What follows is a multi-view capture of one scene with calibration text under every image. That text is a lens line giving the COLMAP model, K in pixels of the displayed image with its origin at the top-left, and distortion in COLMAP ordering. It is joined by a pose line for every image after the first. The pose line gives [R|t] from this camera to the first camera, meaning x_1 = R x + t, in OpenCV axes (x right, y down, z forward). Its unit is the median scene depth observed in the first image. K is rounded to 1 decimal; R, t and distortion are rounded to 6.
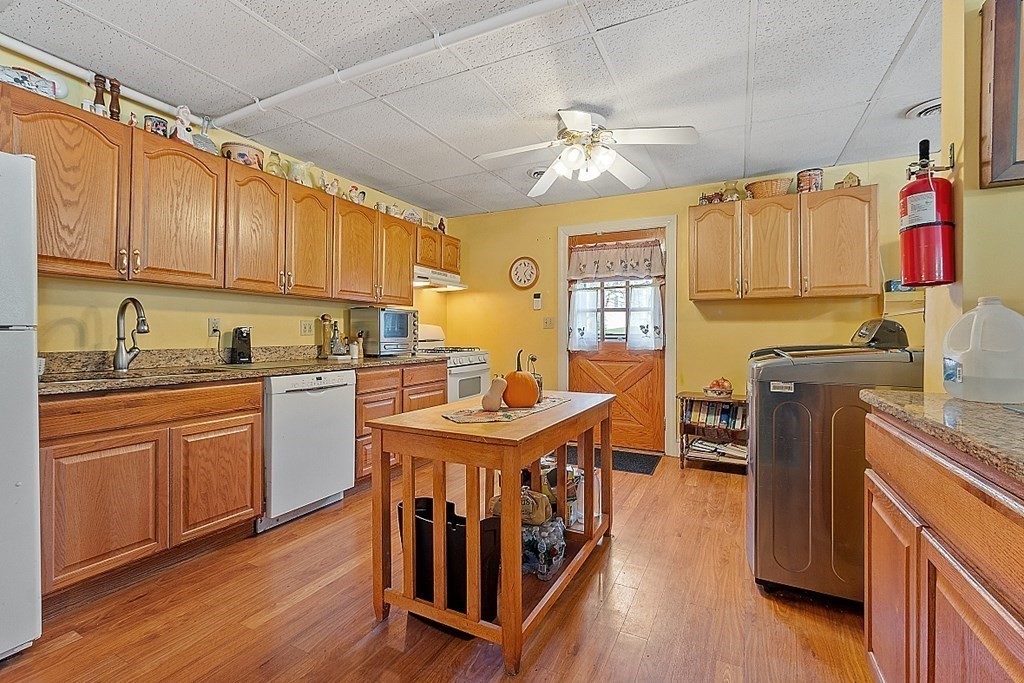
lens RADIAL K [[447.2, 0, 509.3], [0, 447.2, 334.6], [0, 0, 1]] dist [0.001063, -0.001085]
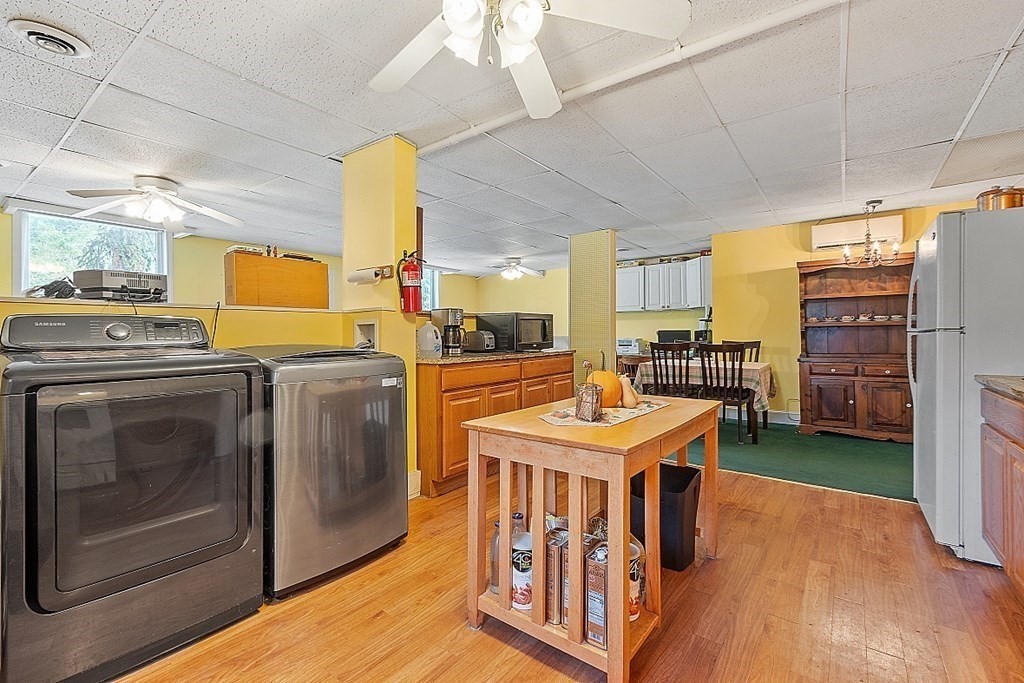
lens RADIAL K [[447.1, 0, 507.7], [0, 447.1, 334.6], [0, 0, 1]] dist [0.004105, 0.000389]
pose [[-0.984905, -0.002348, 0.173077, 0.048048], [-0.001808, 0.999993, 0.003273, -0.003982], [-0.173084, 0.002911, -0.984903, 1.550099]]
